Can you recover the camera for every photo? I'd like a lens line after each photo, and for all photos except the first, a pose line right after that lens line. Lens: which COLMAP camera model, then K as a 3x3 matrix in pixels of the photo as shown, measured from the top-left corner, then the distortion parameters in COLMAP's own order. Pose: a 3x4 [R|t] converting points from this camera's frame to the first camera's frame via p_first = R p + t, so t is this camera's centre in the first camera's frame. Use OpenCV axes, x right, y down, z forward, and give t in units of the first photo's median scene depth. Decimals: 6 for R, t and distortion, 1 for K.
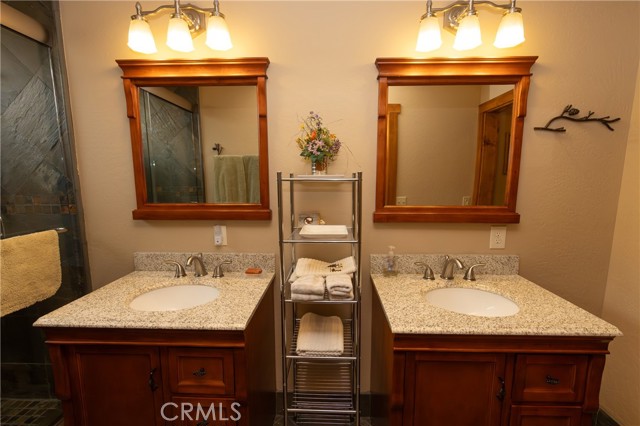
lens RADIAL K [[260.2, 0, 320.3], [0, 260.2, 212.1], [0, 0, 1]] dist [-0.001738, -0.000161]
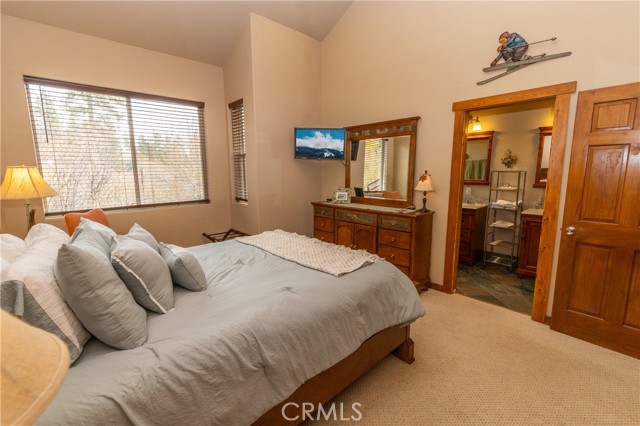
lens RADIAL K [[276.5, 0, 322.4], [0, 276.5, 210.3], [0, 0, 1]] dist [0.000005, -0.000016]
pose [[0.729780, 0.105545, -0.675486, 0.545806], [-0.085699, 0.994341, 0.062779, 0.270403], [0.678290, 0.012074, 0.734695, -2.428495]]
